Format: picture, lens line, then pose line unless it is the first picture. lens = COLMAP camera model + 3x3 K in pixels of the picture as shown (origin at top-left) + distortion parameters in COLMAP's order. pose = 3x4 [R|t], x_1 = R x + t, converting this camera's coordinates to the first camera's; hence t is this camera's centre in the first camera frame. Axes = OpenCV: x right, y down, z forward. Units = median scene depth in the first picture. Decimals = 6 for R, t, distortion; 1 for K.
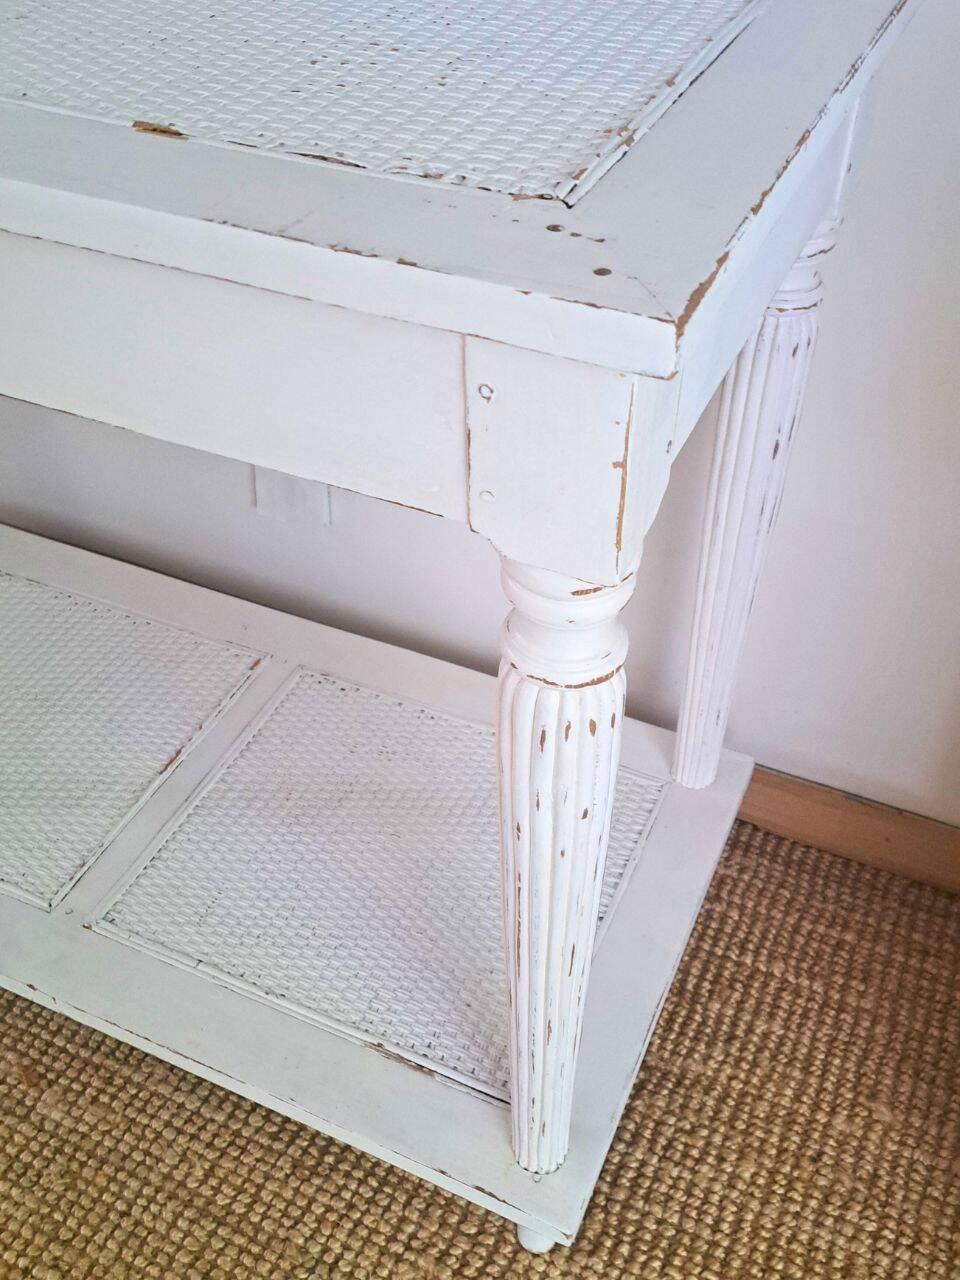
lens RADIAL K [[1249.7, 0, 475.0], [0, 1249.7, 642.6], [0, 0, 1]] dist [0.040266, 0.000000]
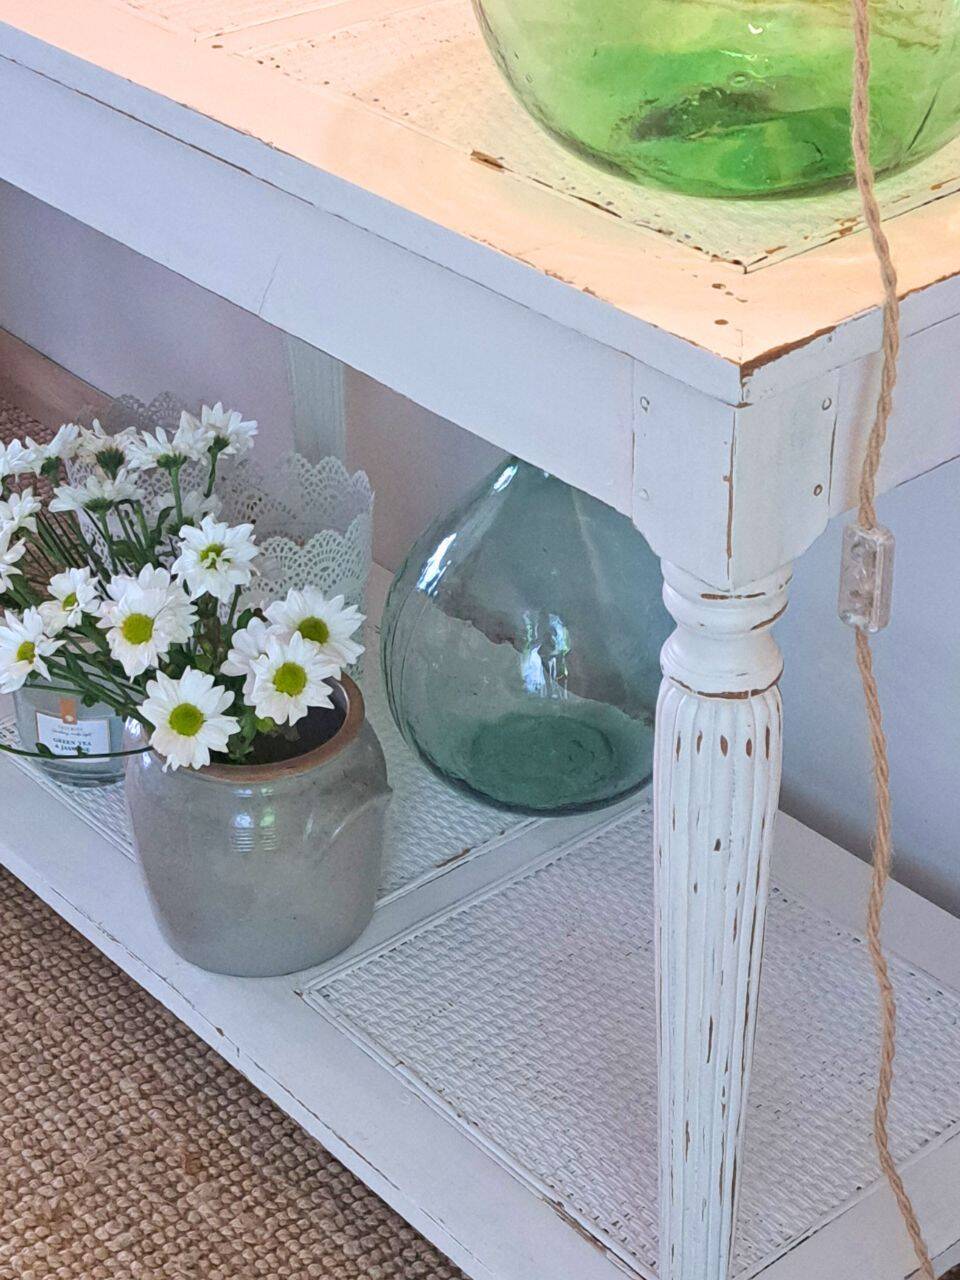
lens RADIAL K [[2476.4, 0, 480.7], [0, 2476.4, 640.1], [0, 0, 1]] dist [0.185574, 0.000000]
pose [[0.905912, 0.219788, -0.361962, 0.349145], [-0.277724, 0.953628, -0.116027, 0.152955], [0.319676, 0.205636, 0.924944, -0.550977]]
